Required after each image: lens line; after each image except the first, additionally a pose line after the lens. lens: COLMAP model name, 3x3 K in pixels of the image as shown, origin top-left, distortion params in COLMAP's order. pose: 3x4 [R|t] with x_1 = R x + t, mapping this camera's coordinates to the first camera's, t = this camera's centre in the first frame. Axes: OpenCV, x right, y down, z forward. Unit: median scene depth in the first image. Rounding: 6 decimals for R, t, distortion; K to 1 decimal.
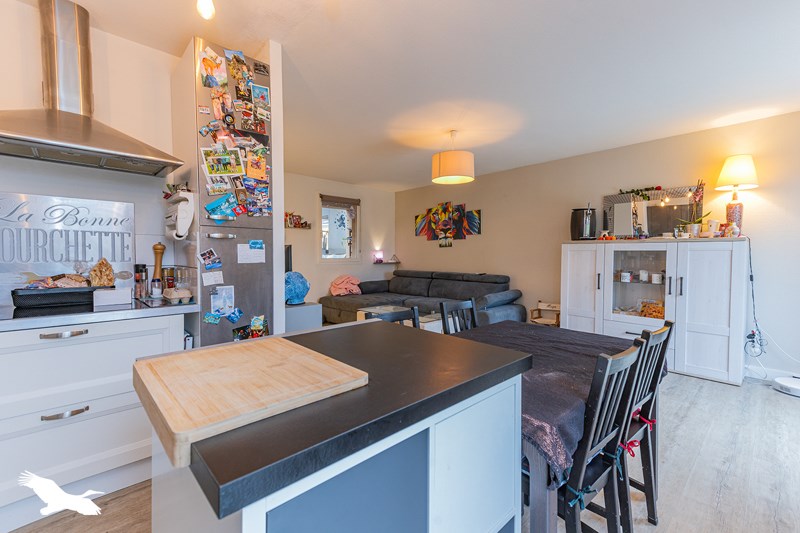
lens RADIAL K [[342.5, 0, 400.0], [0, 342.5, 266.5], [0, 0, 1]] dist [0.028242, -0.000267]
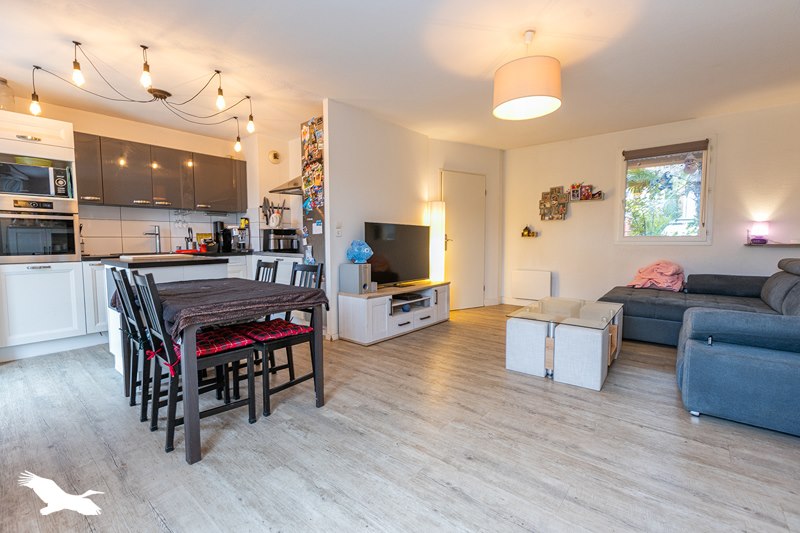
lens RADIAL K [[356.9, 0, 400.0], [0, 356.9, 266.5], [0, 0, 1]] dist [-0.000803, -0.000130]
pose [[0.108291, 0.066506, -0.991892, 0.462827], [-0.034583, 0.997408, 0.063100, 0.009244], [0.993518, 0.027470, 0.110310, 0.388396]]
